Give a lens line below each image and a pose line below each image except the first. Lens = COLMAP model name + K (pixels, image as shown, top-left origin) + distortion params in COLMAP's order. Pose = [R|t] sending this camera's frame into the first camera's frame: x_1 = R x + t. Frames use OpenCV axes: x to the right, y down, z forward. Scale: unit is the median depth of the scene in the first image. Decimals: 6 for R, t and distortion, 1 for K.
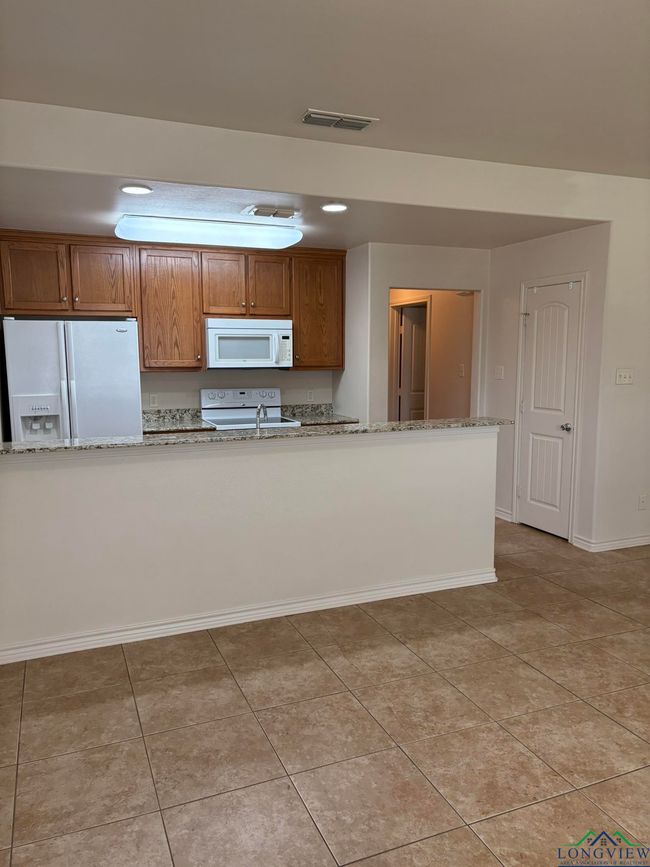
lens RADIAL K [[652.8, 0, 319.9], [0, 652.8, 443.7], [0, 0, 1]] dist [0.058856, -0.057369]
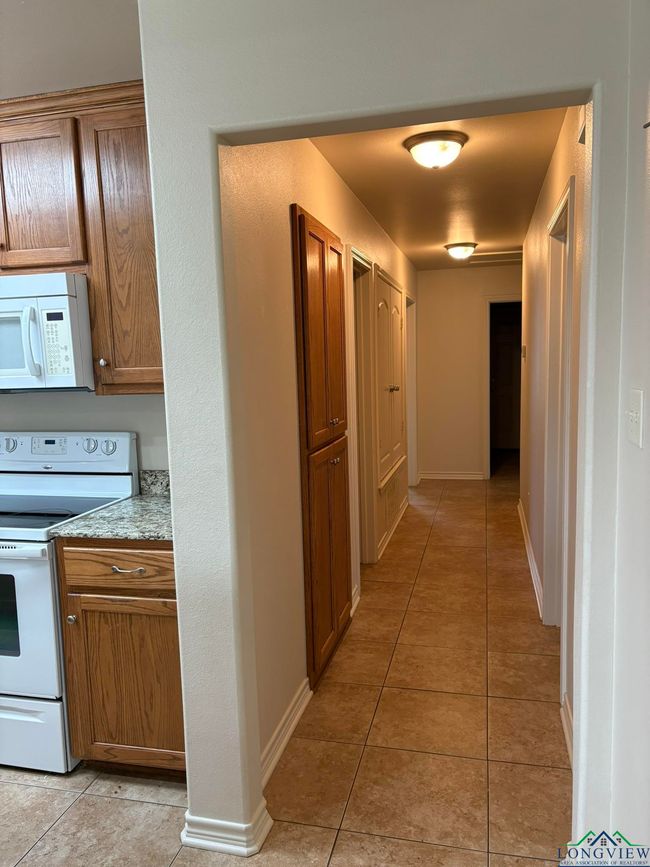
lens RADIAL K [[652.8, 0, 319.9], [0, 652.8, 443.7], [0, 0, 1]] dist [0.058856, -0.057369]
pose [[0.802457, 0.053551, -0.594302, 0.486287], [-0.051823, 0.998456, 0.019994, -0.146252], [0.594455, 0.014754, 0.803993, 1.127982]]
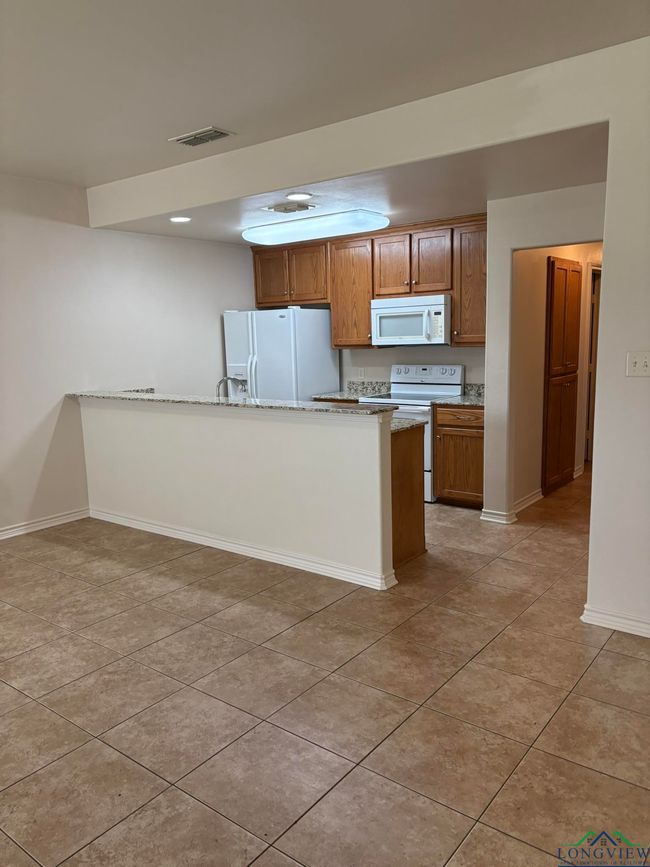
lens RADIAL K [[652.8, 0, 319.9], [0, 652.8, 443.7], [0, 0, 1]] dist [0.058856, -0.057369]
pose [[0.490196, 0.131216, -0.861679, 1.072501], [-0.092417, 0.990855, 0.098312, -0.072812], [0.866699, 0.031442, 0.497840, 0.538658]]
